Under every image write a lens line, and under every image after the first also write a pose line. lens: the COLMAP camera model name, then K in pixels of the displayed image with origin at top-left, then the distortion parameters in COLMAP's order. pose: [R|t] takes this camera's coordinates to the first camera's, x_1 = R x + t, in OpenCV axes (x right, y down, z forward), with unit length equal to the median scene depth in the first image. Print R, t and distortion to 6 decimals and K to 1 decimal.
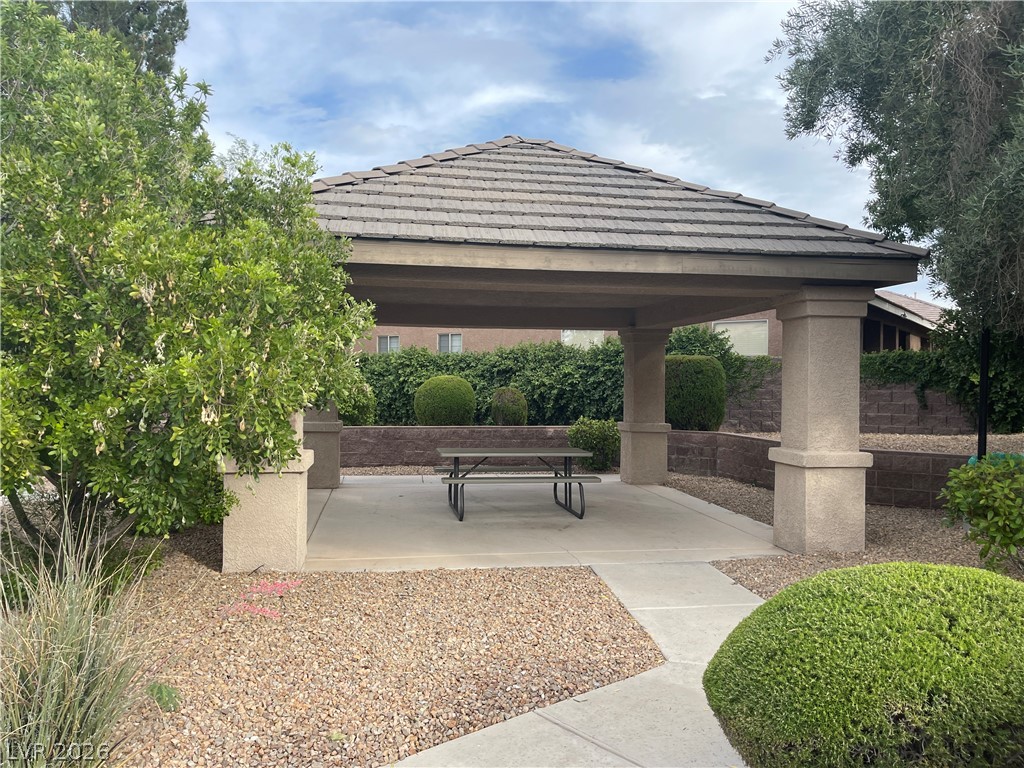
lens RADIAL K [[744.2, 0, 512.0], [0, 744.2, 408.8], [0, 0, 1]] dist [0.004374, 0.000234]
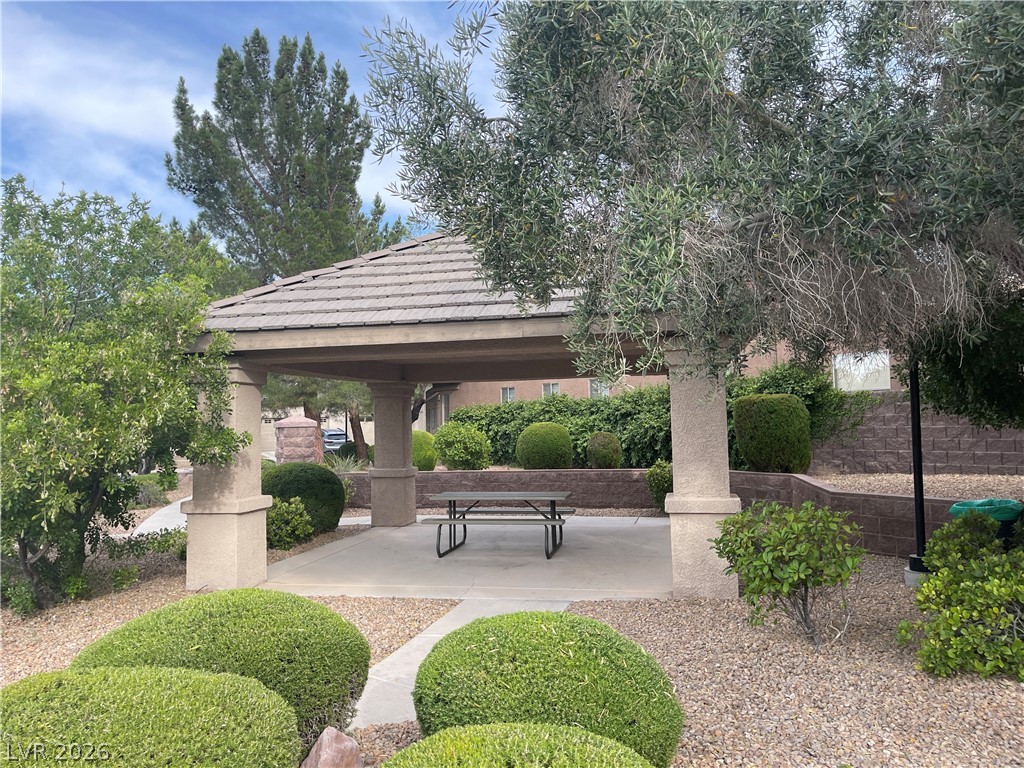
lens RADIAL K [[749.6, 0, 512.0], [0, 749.6, 384.0], [0, 0, 1]] dist [-0.003754, -0.001206]
pose [[0.938941, -0.047567, -0.340774, 0.385075], [0.018239, 0.995886, -0.088757, -0.007361], [0.343594, 0.077123, 0.935946, -0.037873]]
